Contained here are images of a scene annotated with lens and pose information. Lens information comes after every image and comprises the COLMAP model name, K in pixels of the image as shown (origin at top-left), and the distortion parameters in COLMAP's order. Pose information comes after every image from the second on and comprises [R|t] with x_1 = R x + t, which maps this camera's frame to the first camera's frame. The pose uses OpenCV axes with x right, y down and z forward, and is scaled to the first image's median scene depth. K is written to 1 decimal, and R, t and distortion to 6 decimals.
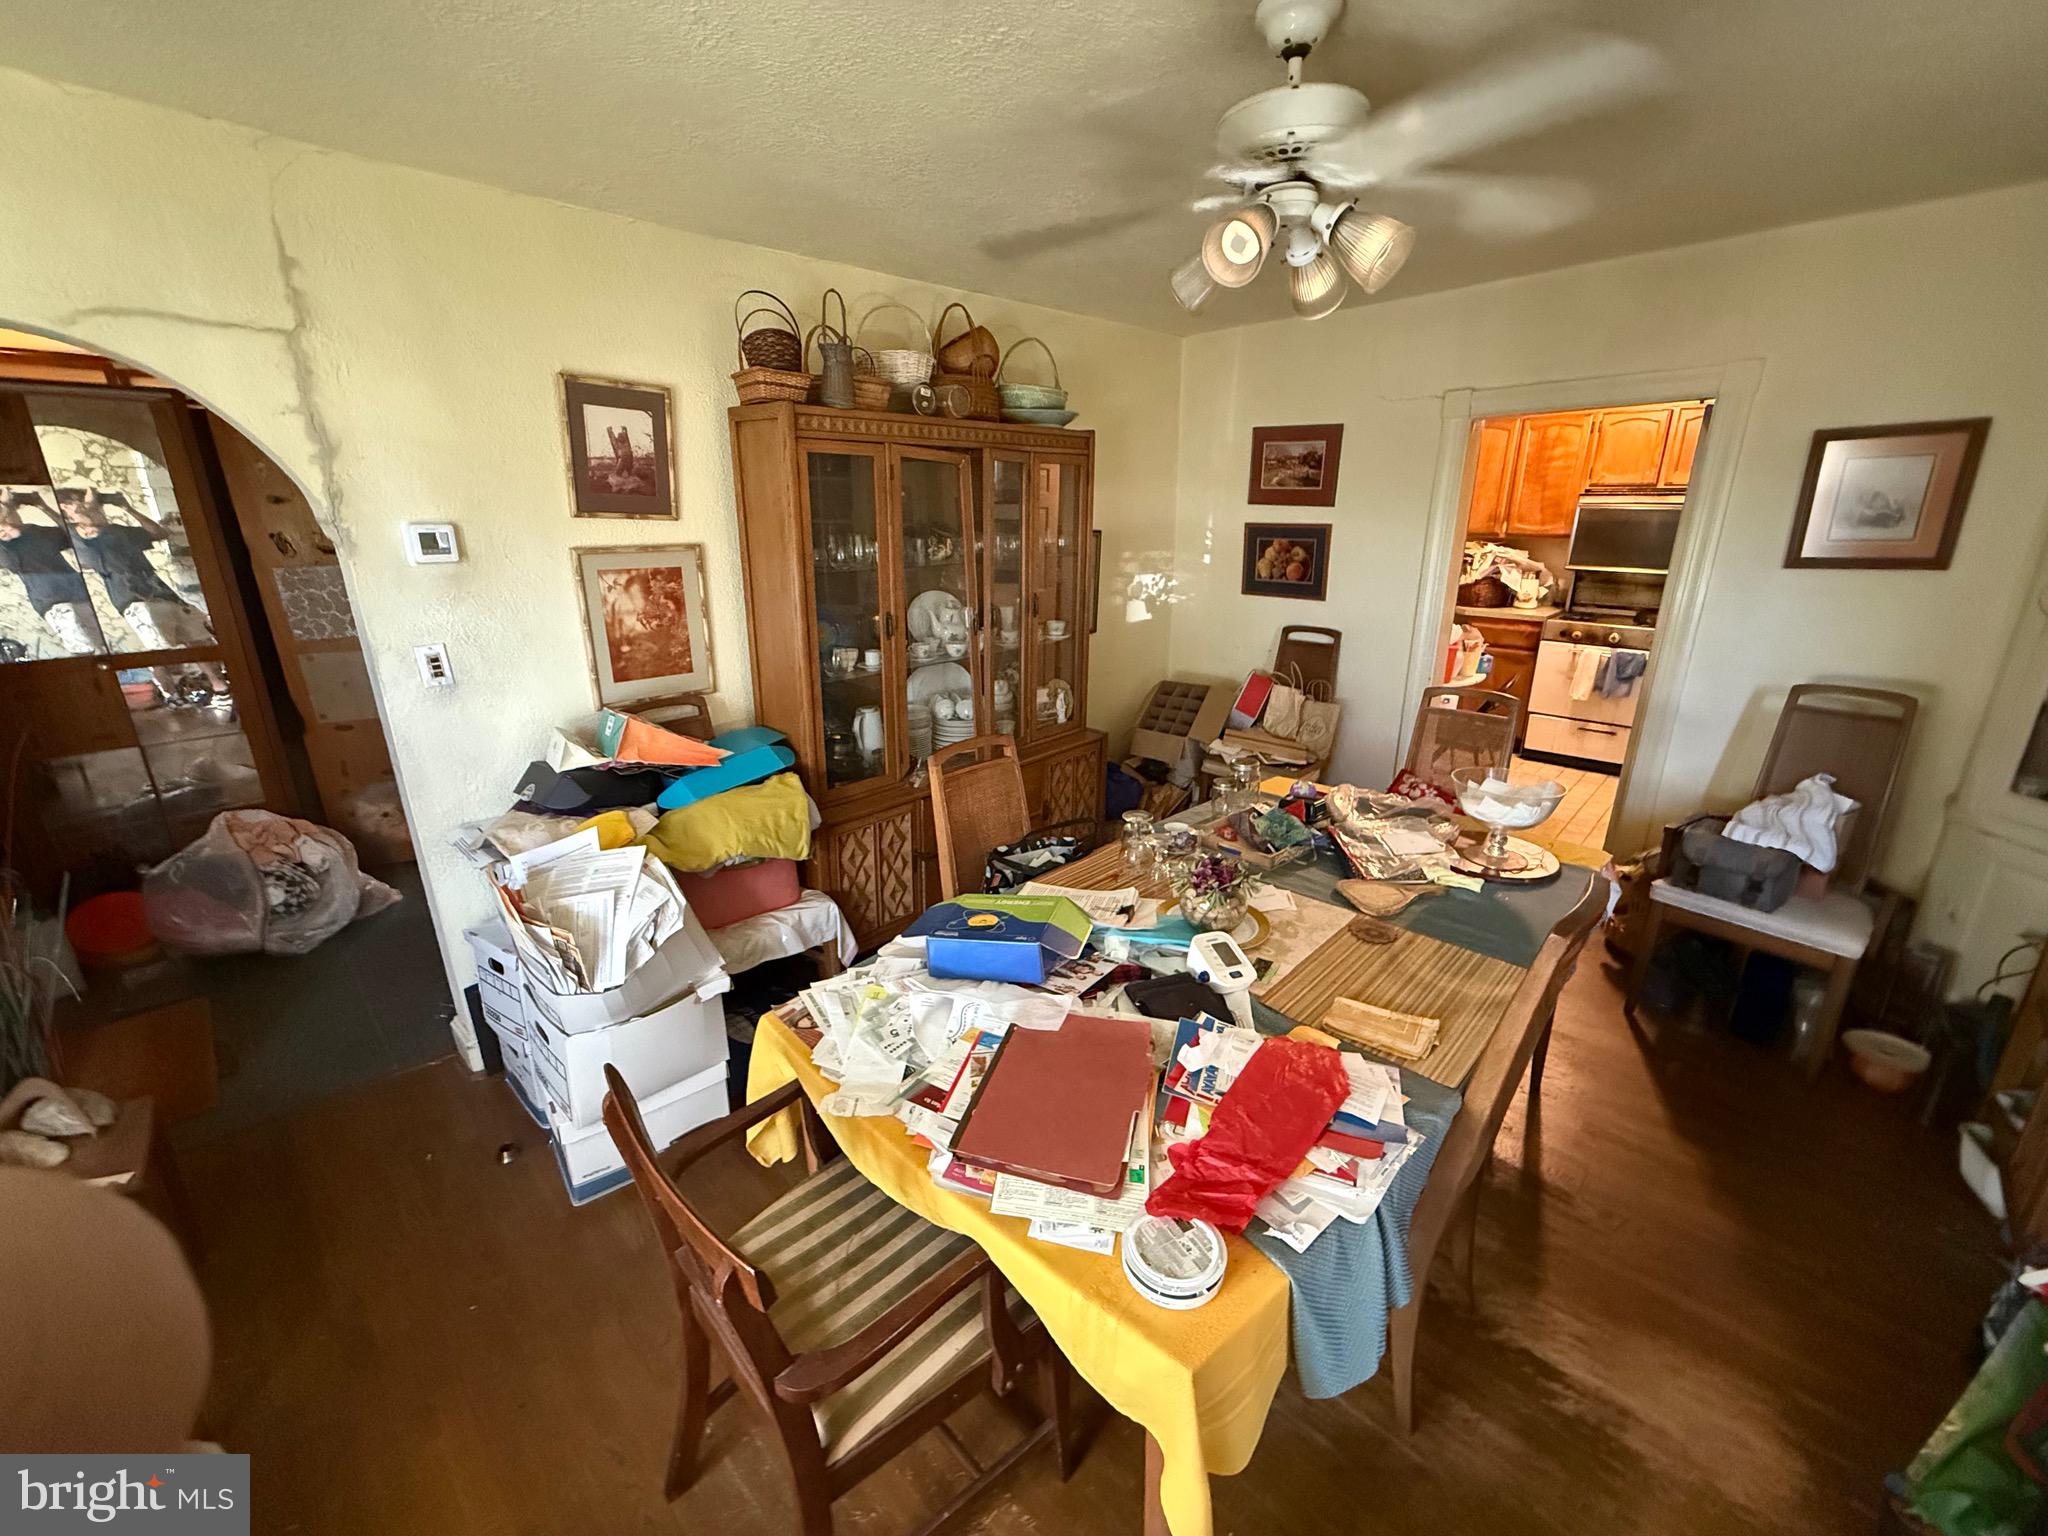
lens RADIAL K [[818.0, 0, 1018.2], [0, 818.0, 766.5], [0, 0, 1]] dist [0.000750, -0.000354]
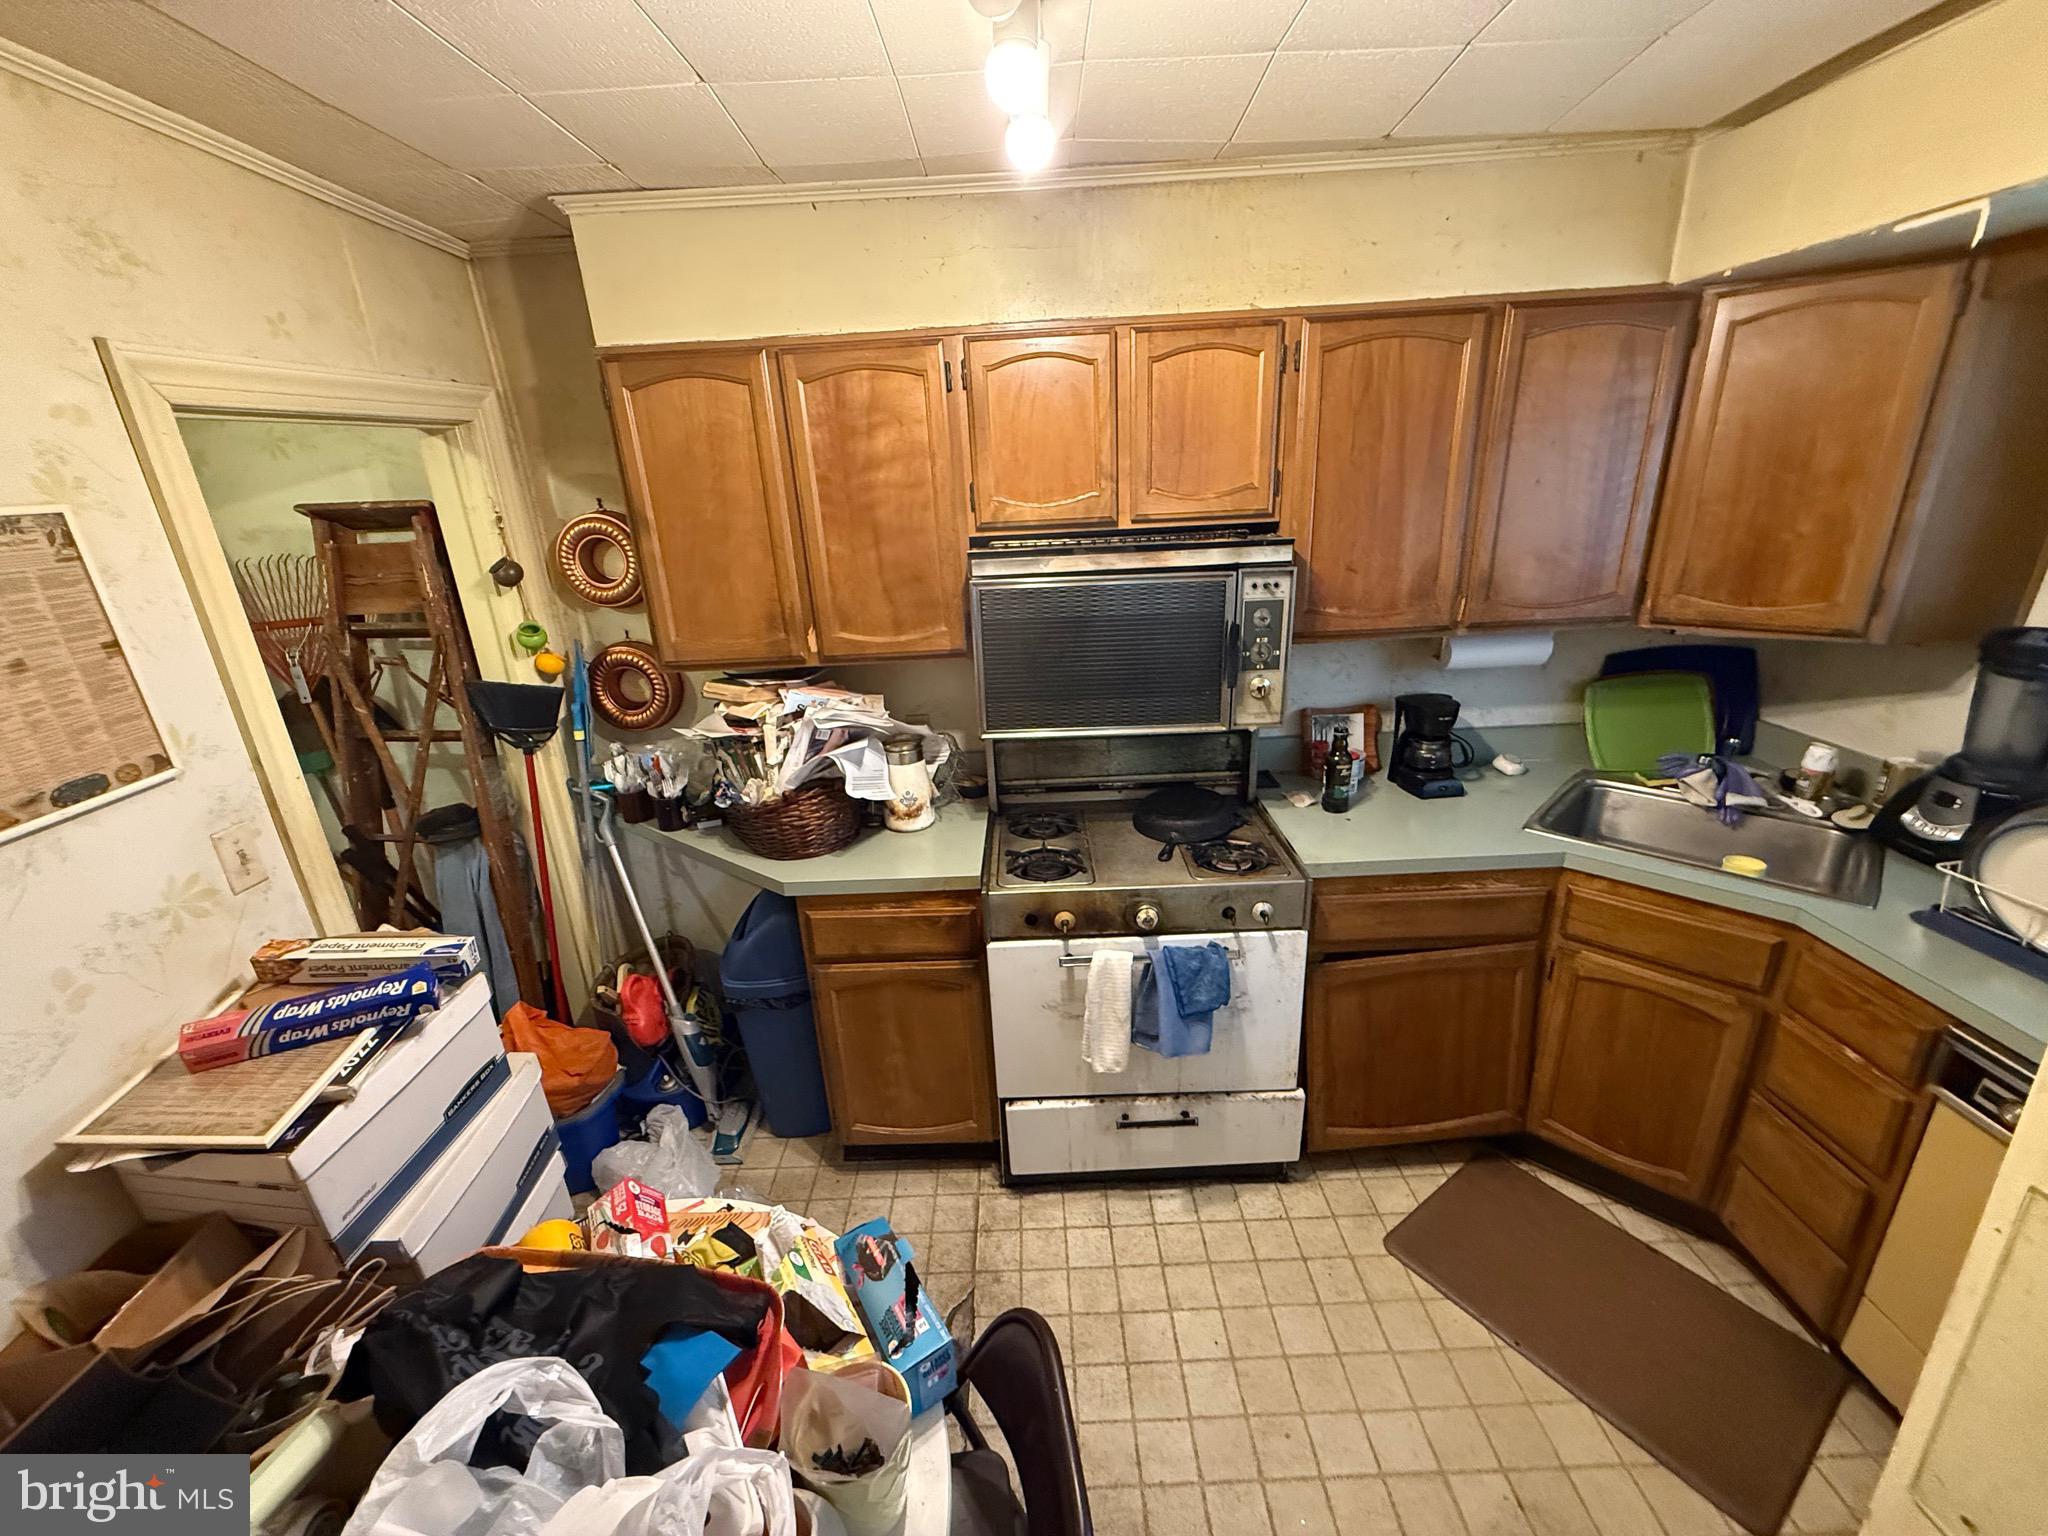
lens RADIAL K [[823.4, 0, 1024.0], [0, 823.4, 768.0], [0, 0, 1]] dist [-0.000082, -0.000299]
pose [[0.707844, -0.257382, 0.657808, 0.415479], [0.261394, 0.960588, 0.094575, -0.258285], [-0.656225, 0.105003, 0.747224, 0.685975]]
